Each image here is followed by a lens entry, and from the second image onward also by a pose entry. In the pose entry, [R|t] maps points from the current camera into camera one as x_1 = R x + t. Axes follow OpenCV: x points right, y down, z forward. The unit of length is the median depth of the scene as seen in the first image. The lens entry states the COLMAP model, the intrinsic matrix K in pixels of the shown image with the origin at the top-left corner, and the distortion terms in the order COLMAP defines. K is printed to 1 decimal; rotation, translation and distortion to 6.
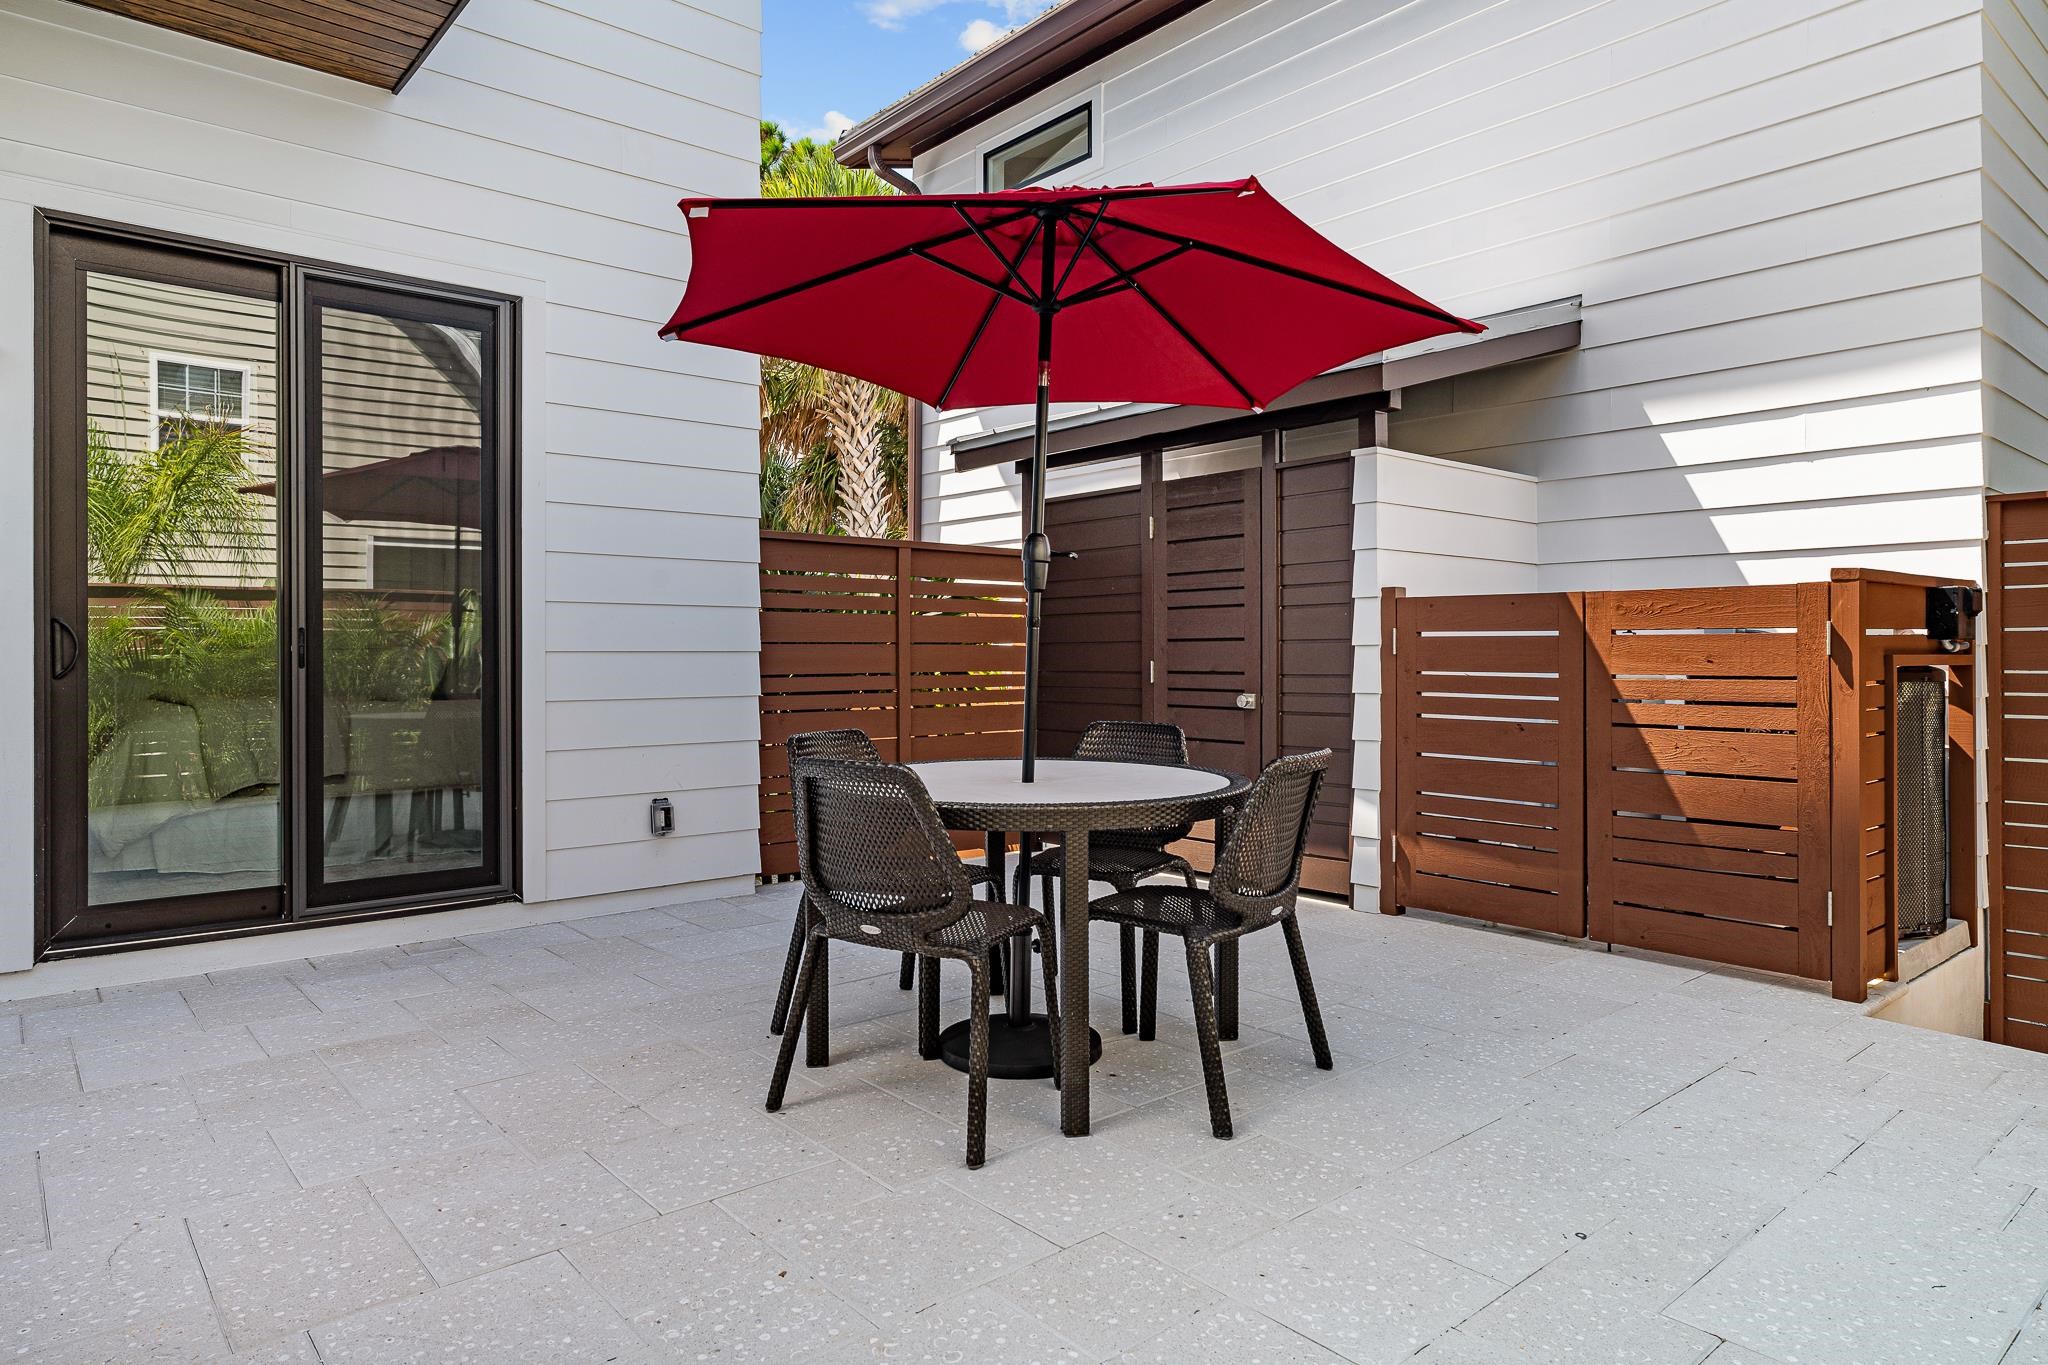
lens RADIAL K [[1228.6, 0, 1023.6], [0, 1228.6, 669.5], [0, 0, 1]] dist [-0.000358, -0.000022]
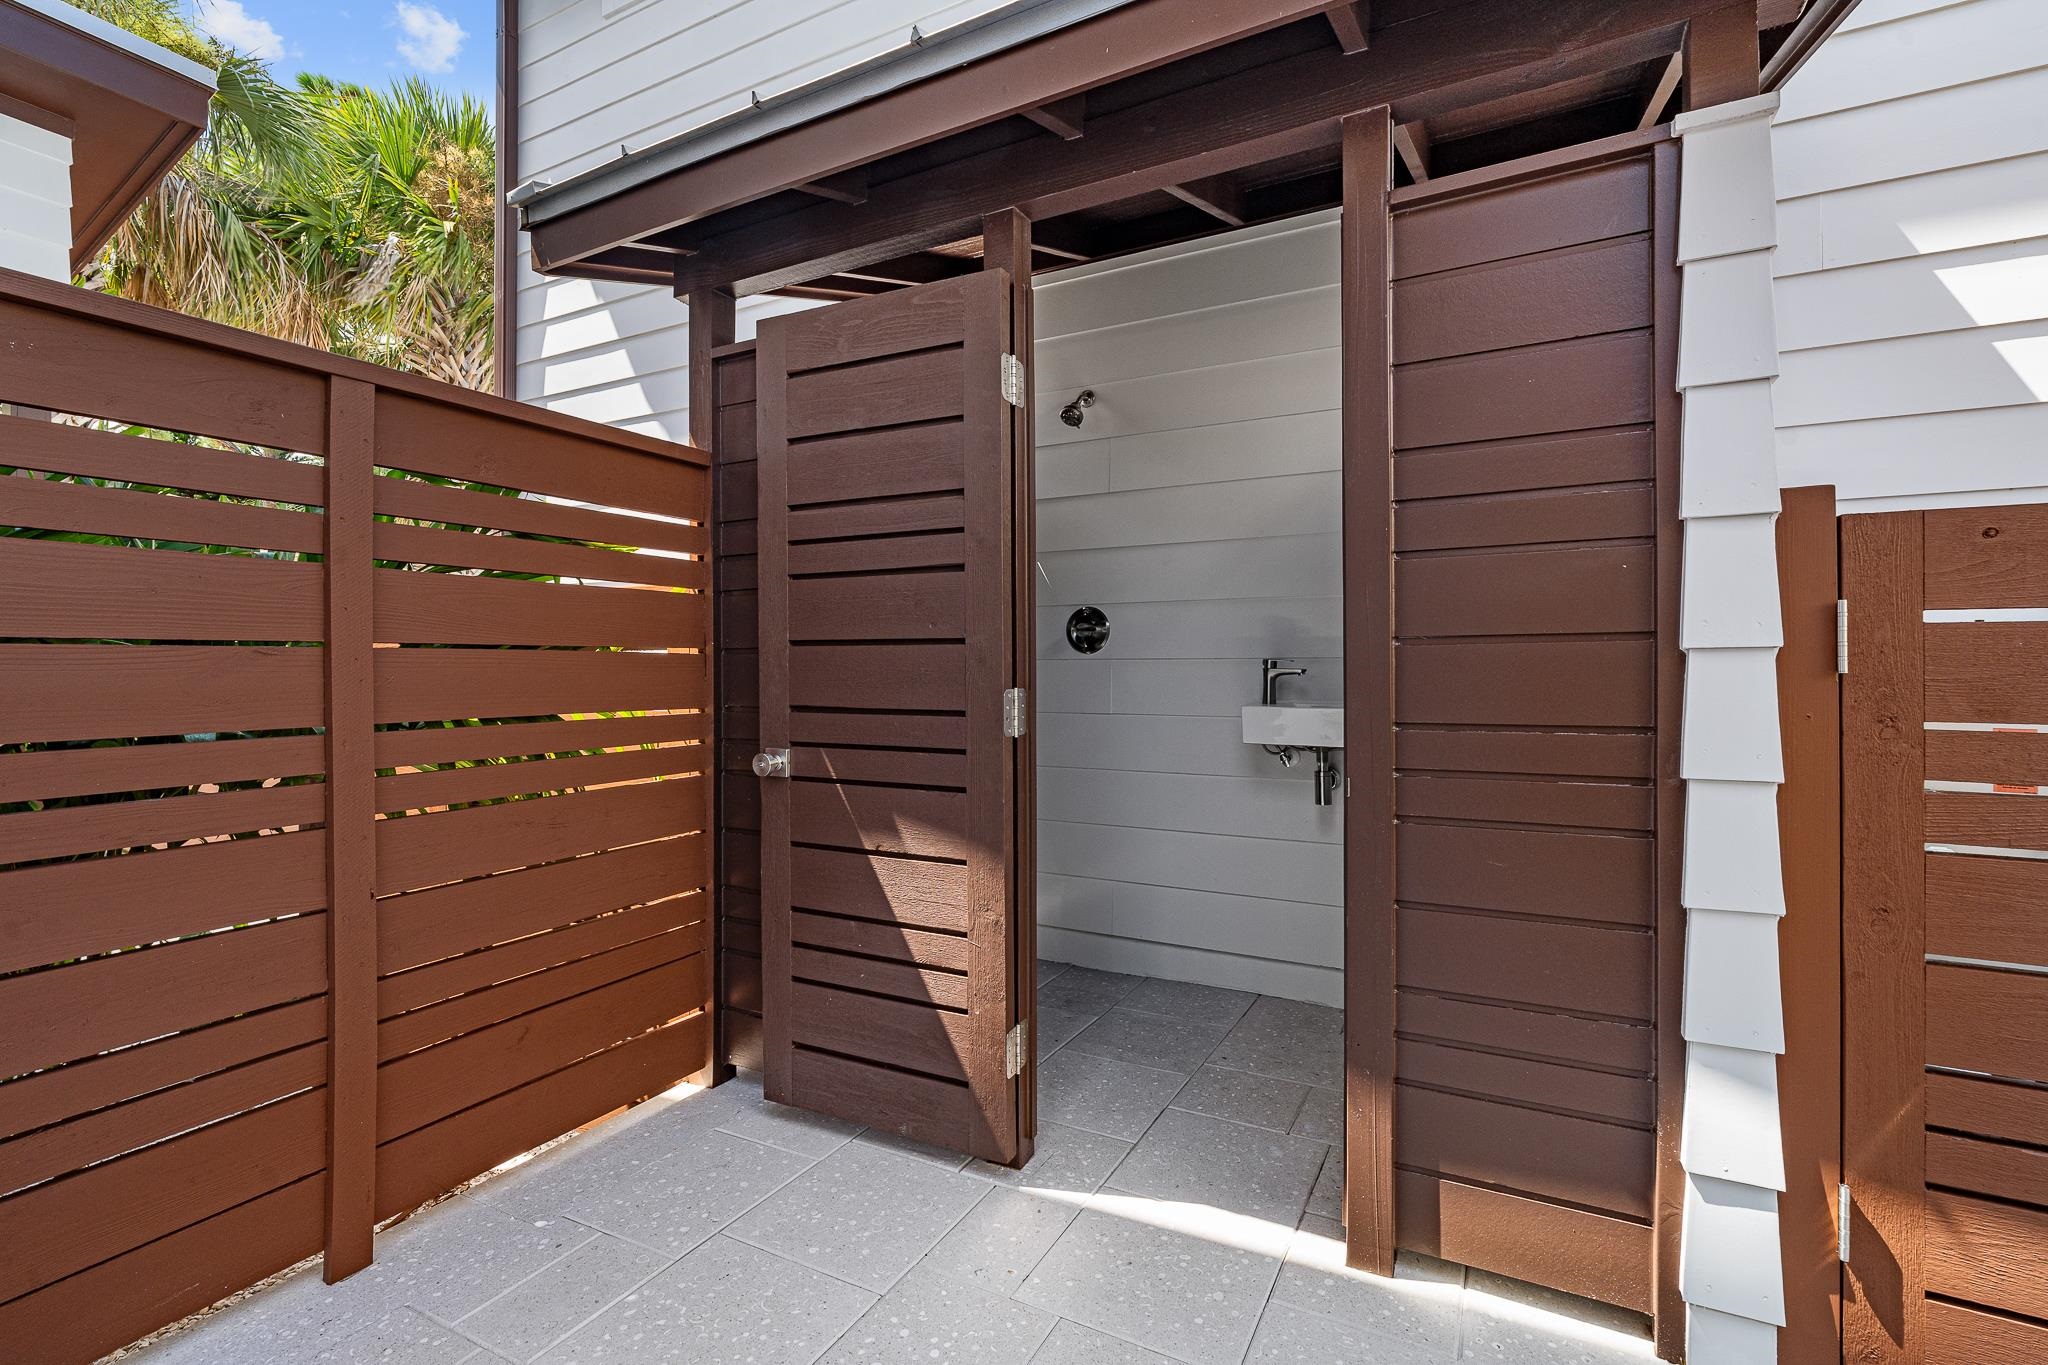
lens RADIAL K [[936.3, 0, 1015.1], [0, 936.3, 668.4], [0, 0, 1]] dist [-0.003913, 0.000561]
pose [[0.936574, -0.001025, 0.350469, -0.014498], [0.005863, 0.999902, -0.012743, -0.011456], [-0.350421, 0.013990, 0.936488, 0.811923]]
